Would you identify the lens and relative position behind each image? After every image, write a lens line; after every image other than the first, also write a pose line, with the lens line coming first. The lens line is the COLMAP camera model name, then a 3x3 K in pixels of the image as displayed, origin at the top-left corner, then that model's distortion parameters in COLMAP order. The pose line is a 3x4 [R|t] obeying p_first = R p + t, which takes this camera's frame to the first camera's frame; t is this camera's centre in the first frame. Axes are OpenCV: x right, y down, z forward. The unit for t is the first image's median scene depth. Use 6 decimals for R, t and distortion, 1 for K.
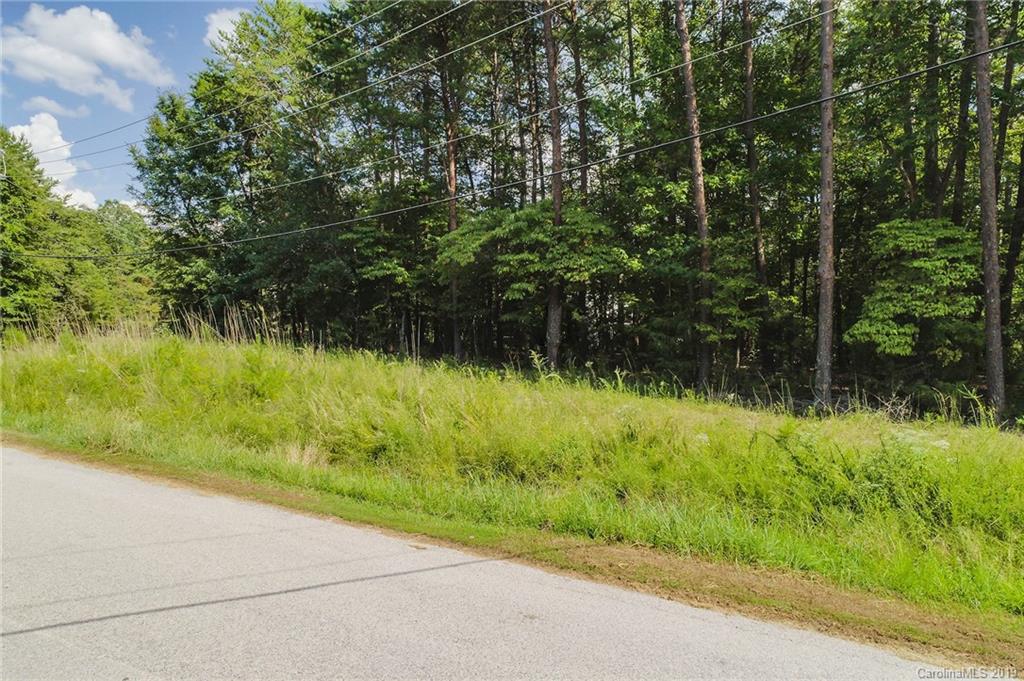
lens RADIAL K [[680.8, 0, 512.0], [0, 680.8, 340.5], [0, 0, 1]] dist [0.008880, -0.000210]
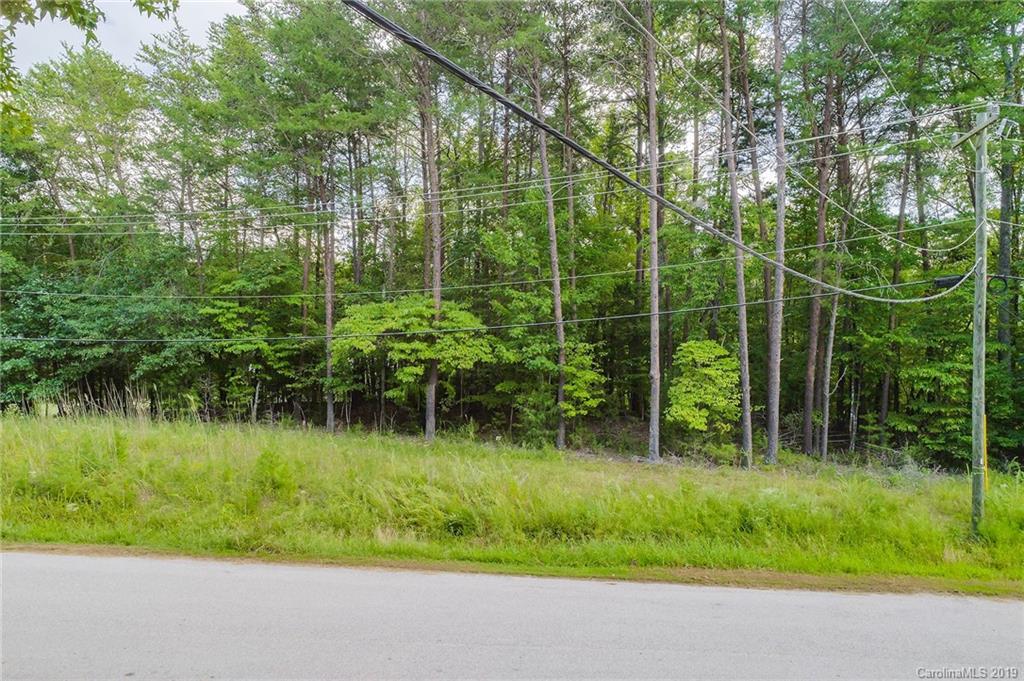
lens RADIAL K [[680.8, 0, 512.0], [0, 680.8, 340.5], [0, 0, 1]] dist [0.008880, -0.000210]
pose [[0.897226, 0.011165, 0.441430, -0.423571], [0.004748, 0.999379, -0.034927, -0.103131], [-0.441546, 0.033433, 0.896616, -0.198423]]
